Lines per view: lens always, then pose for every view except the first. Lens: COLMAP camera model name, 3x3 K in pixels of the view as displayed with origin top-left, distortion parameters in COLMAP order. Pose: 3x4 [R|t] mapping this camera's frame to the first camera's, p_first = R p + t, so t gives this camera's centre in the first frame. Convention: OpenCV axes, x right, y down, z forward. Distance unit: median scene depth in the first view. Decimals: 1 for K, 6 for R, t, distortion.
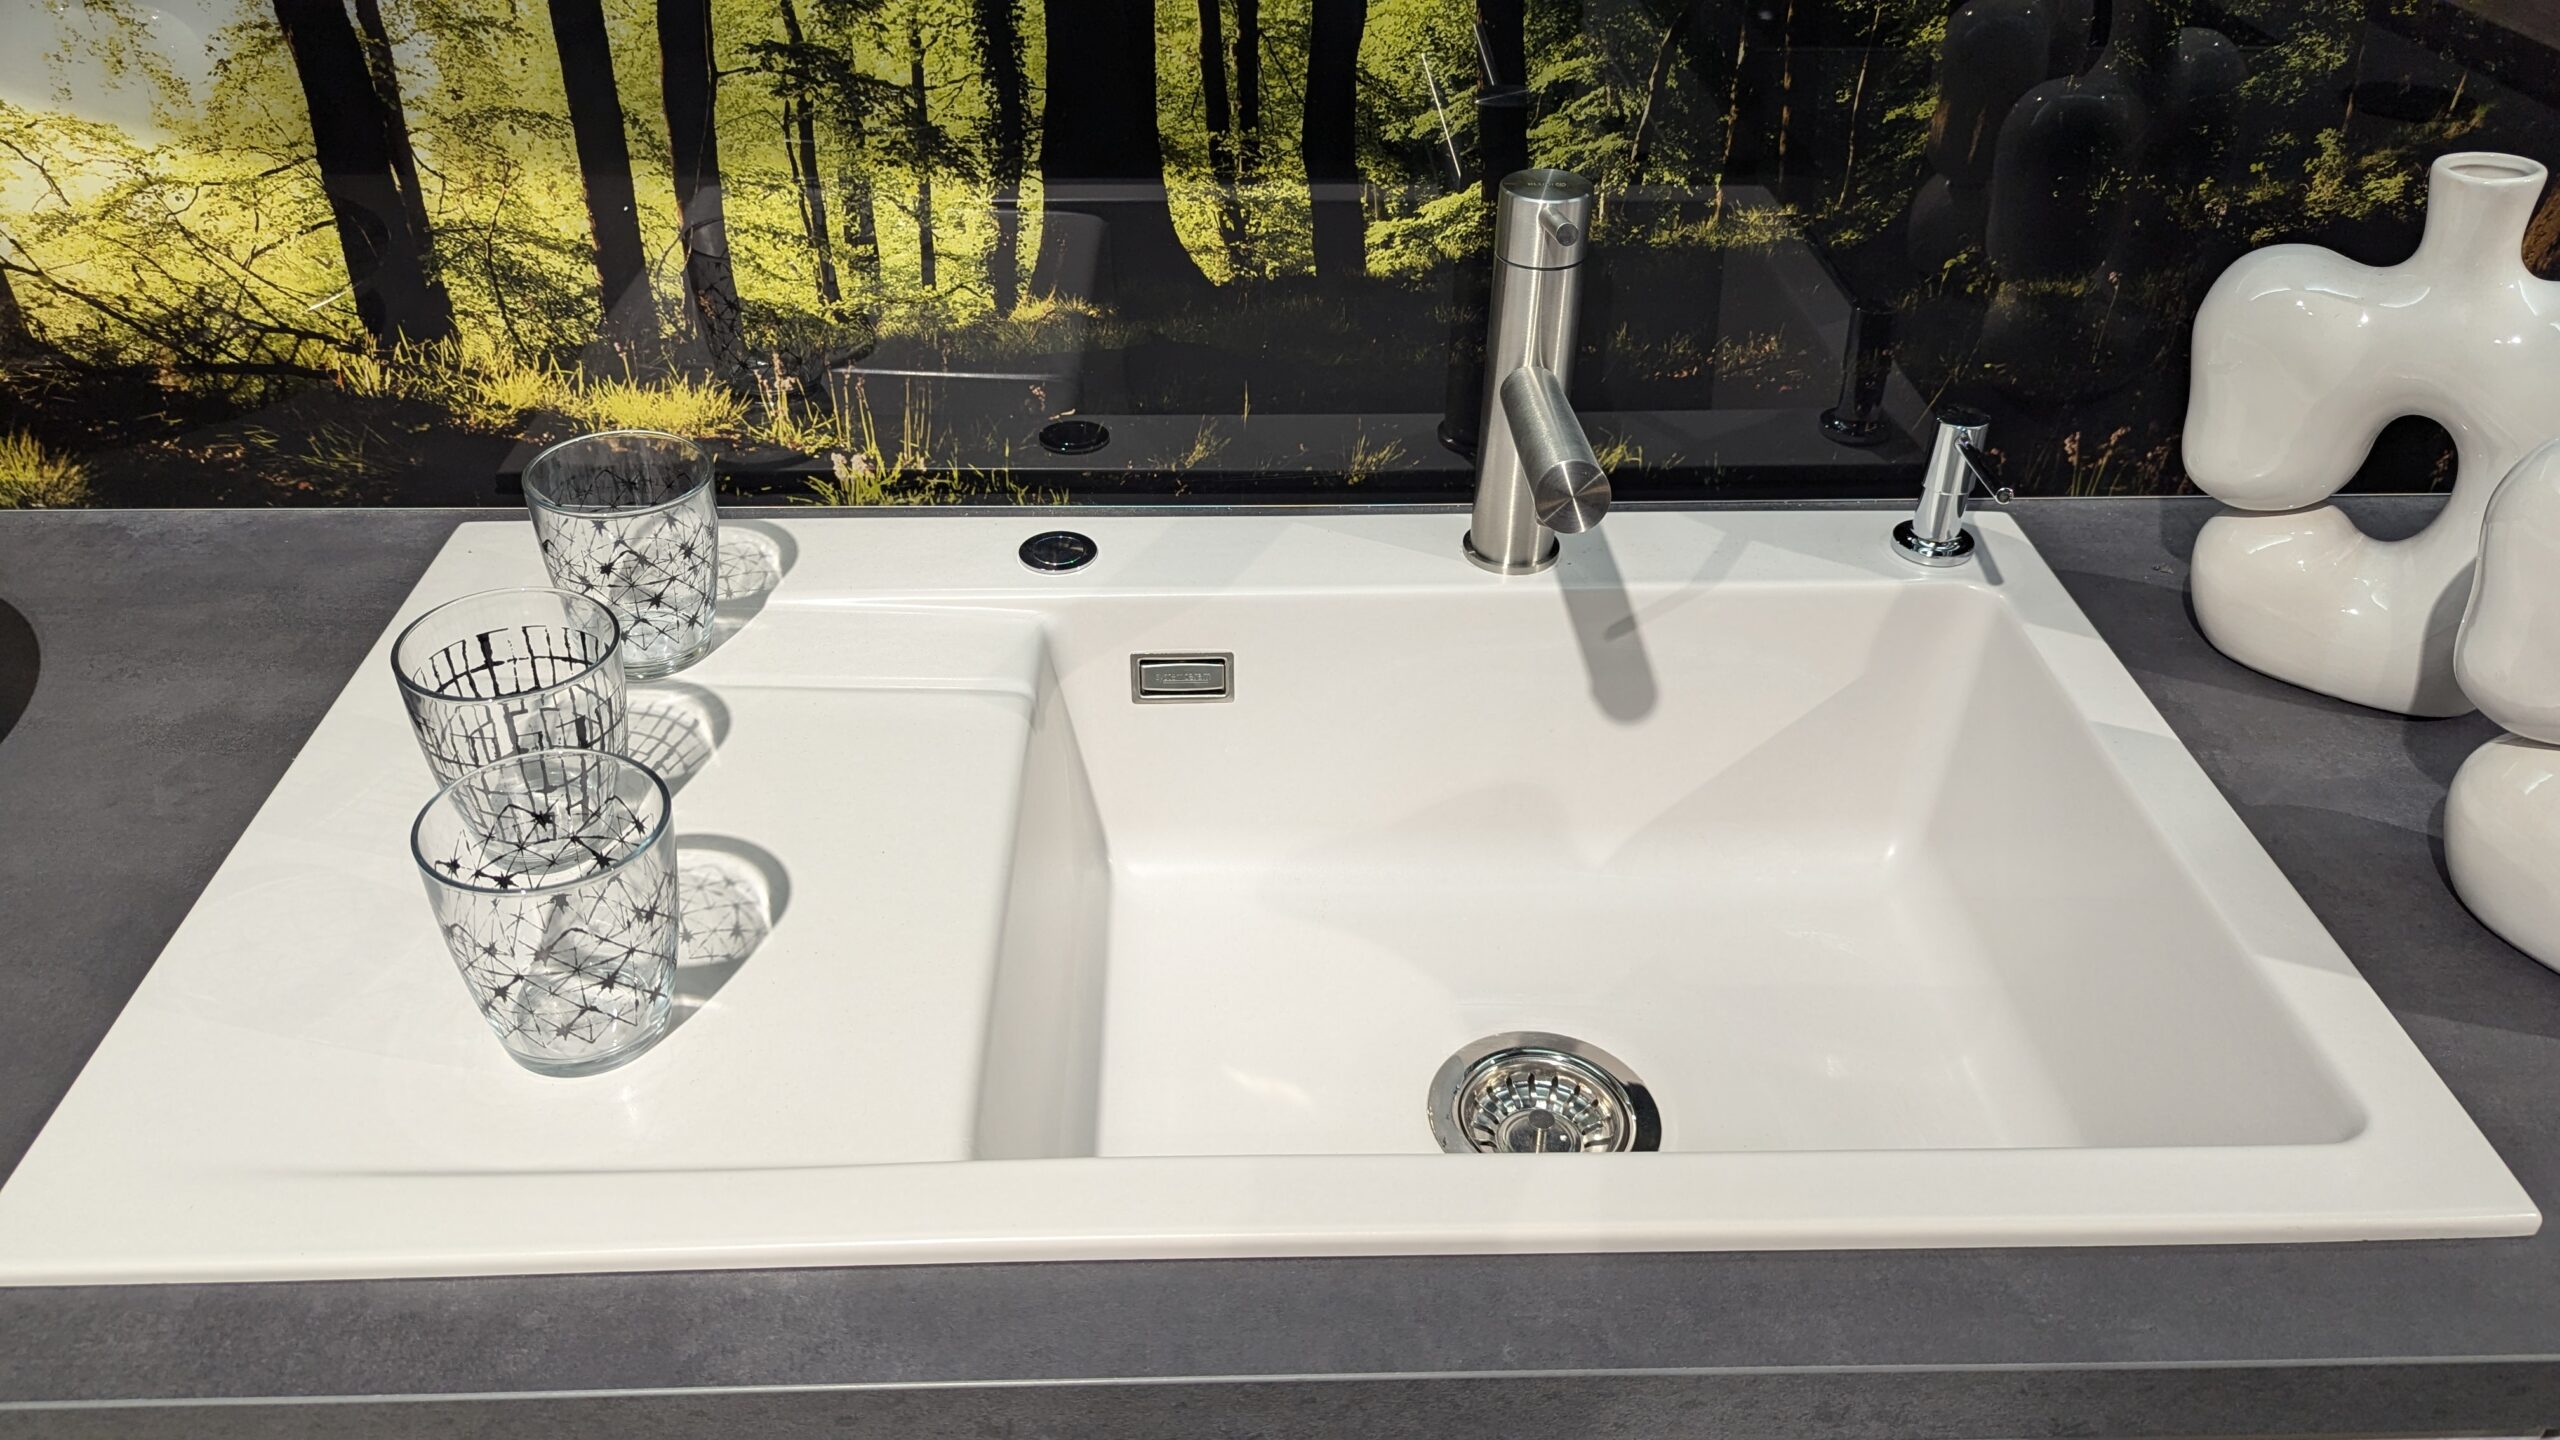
lens RADIAL K [[1841.4, 0, 1288.5], [0, 1841.4, 721.4], [0, 0, 1]] dist [0.057973, -0.060318]
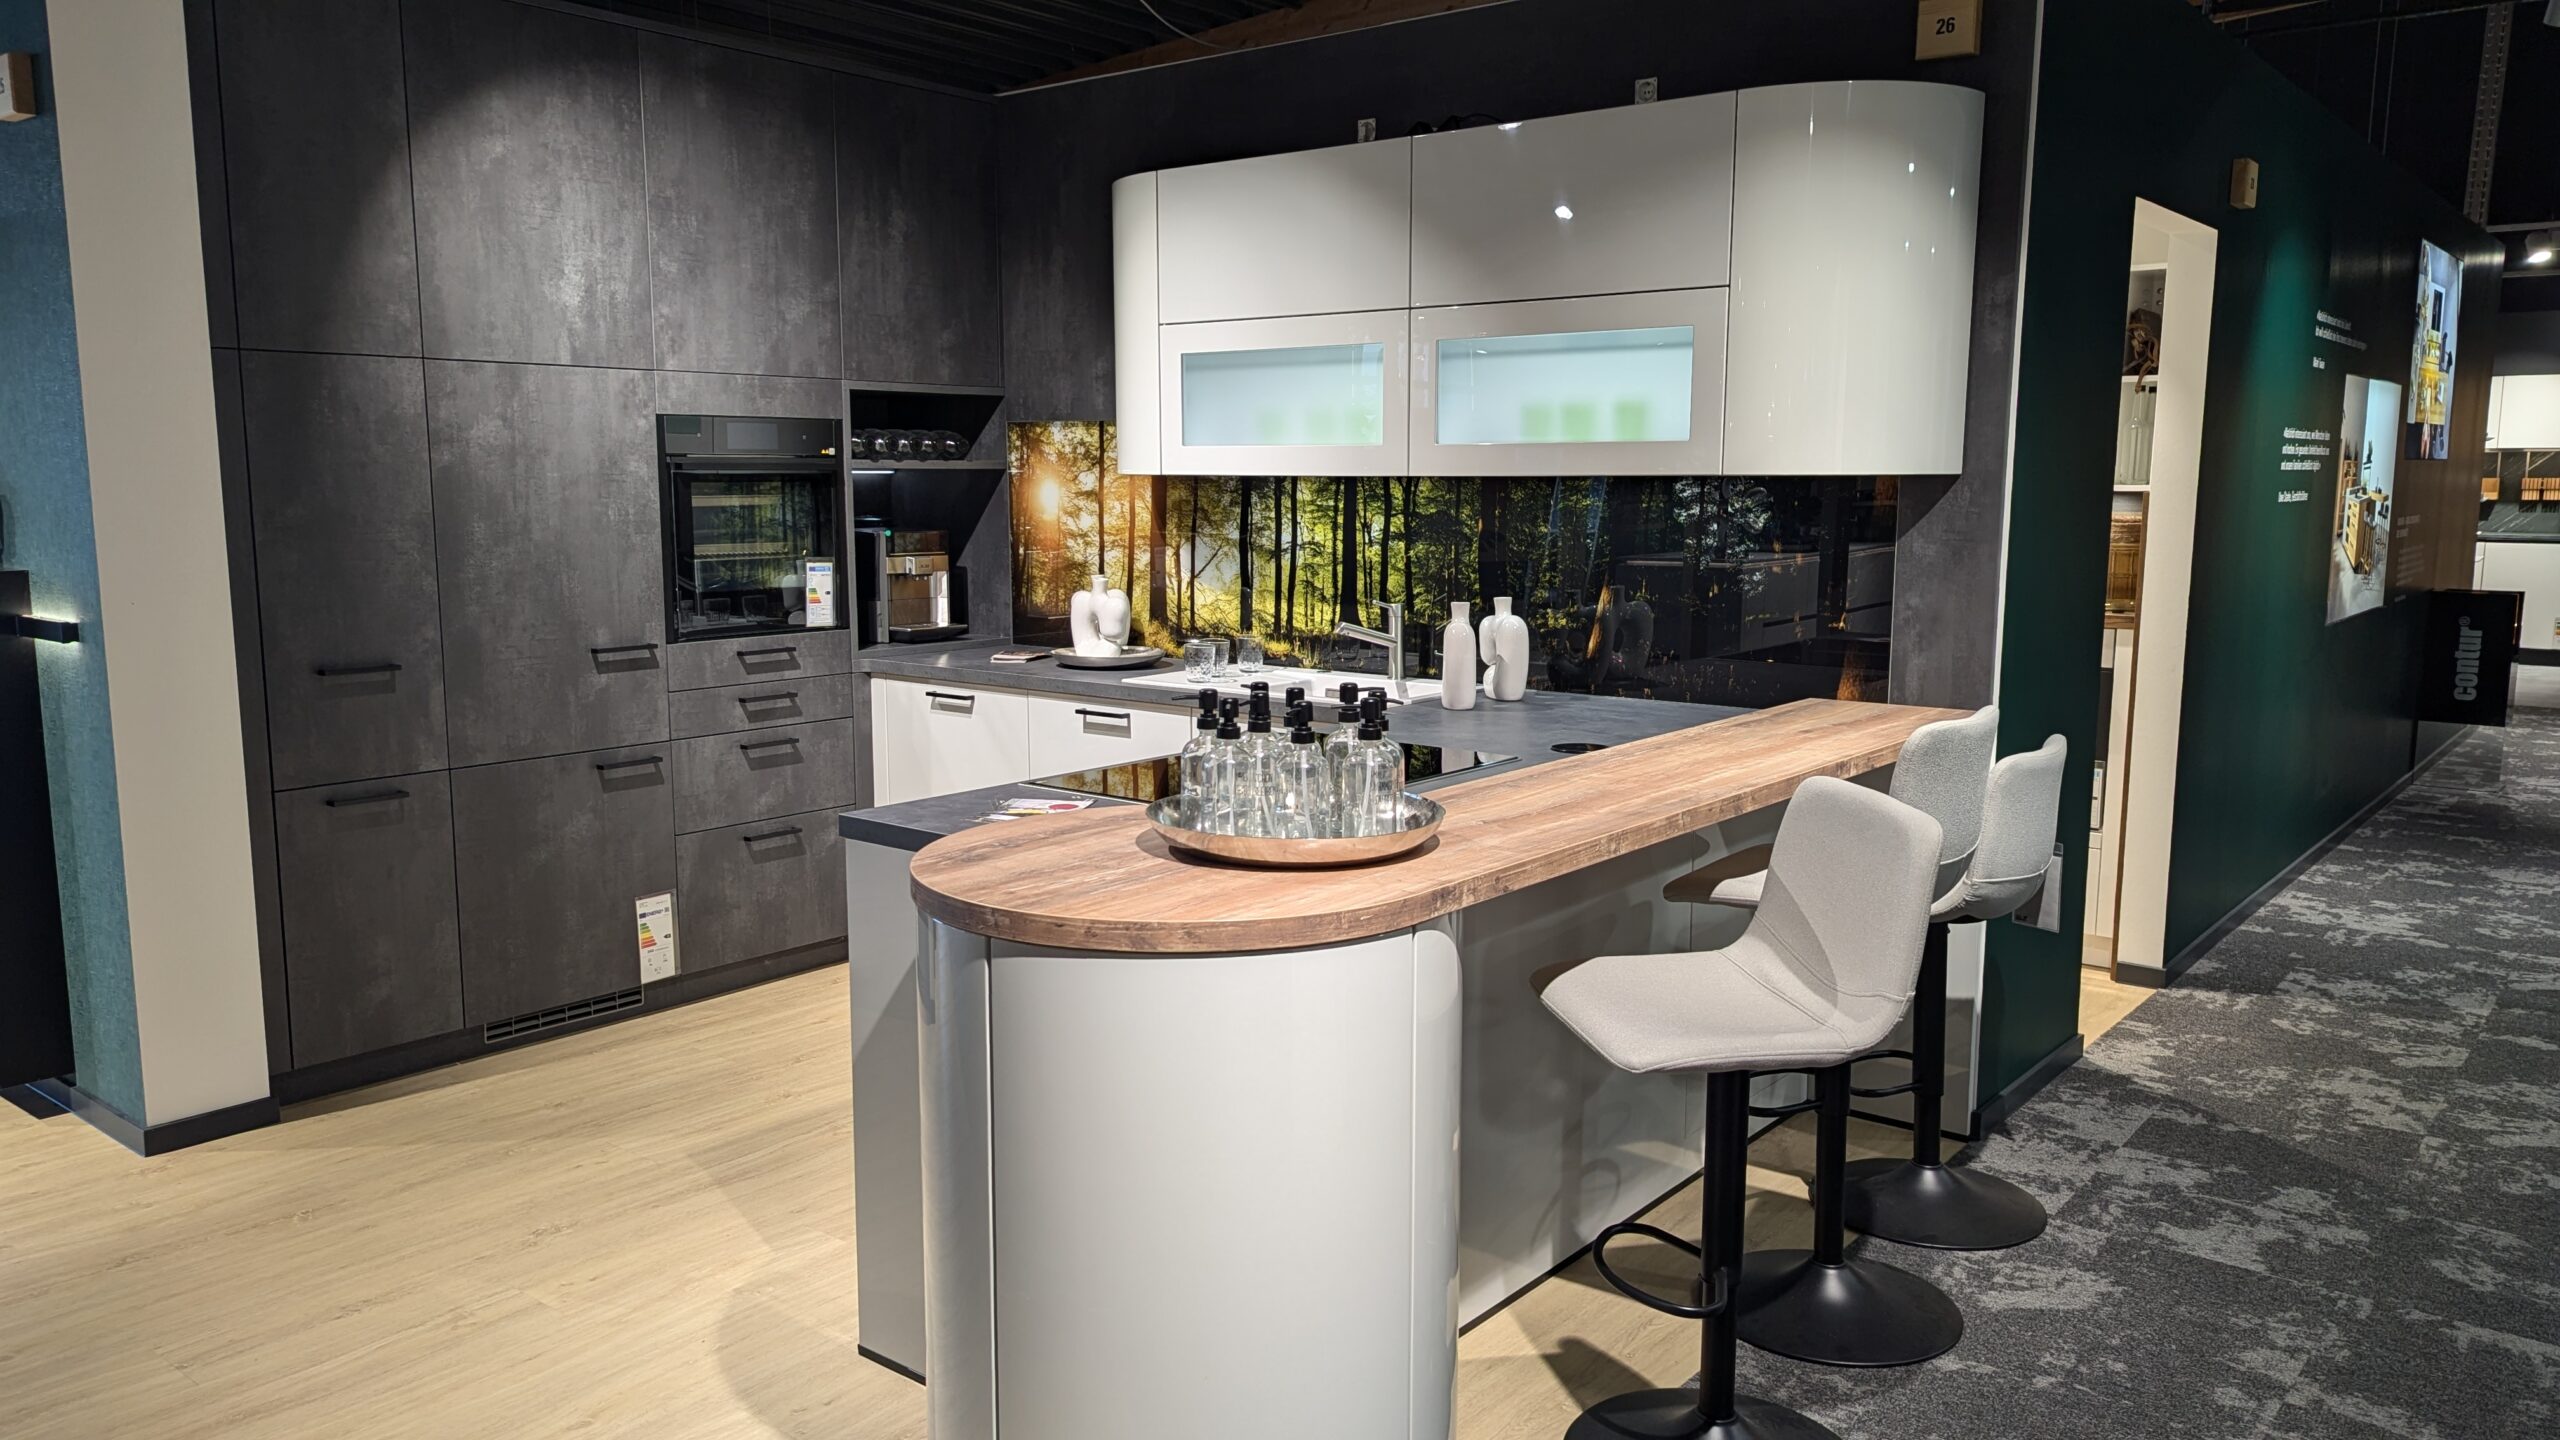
lens RADIAL K [[1826.1, 0, 1269.9], [0, 1826.1, 723.5], [0, 0, 1]] dist [0.123968, -0.191735]
pose [[0.754394, 0.081795, -0.651306, 3.185963], [-0.365556, 0.876461, -0.313344, 1.736386], [0.545214, 0.474474, 0.691098, -2.606234]]
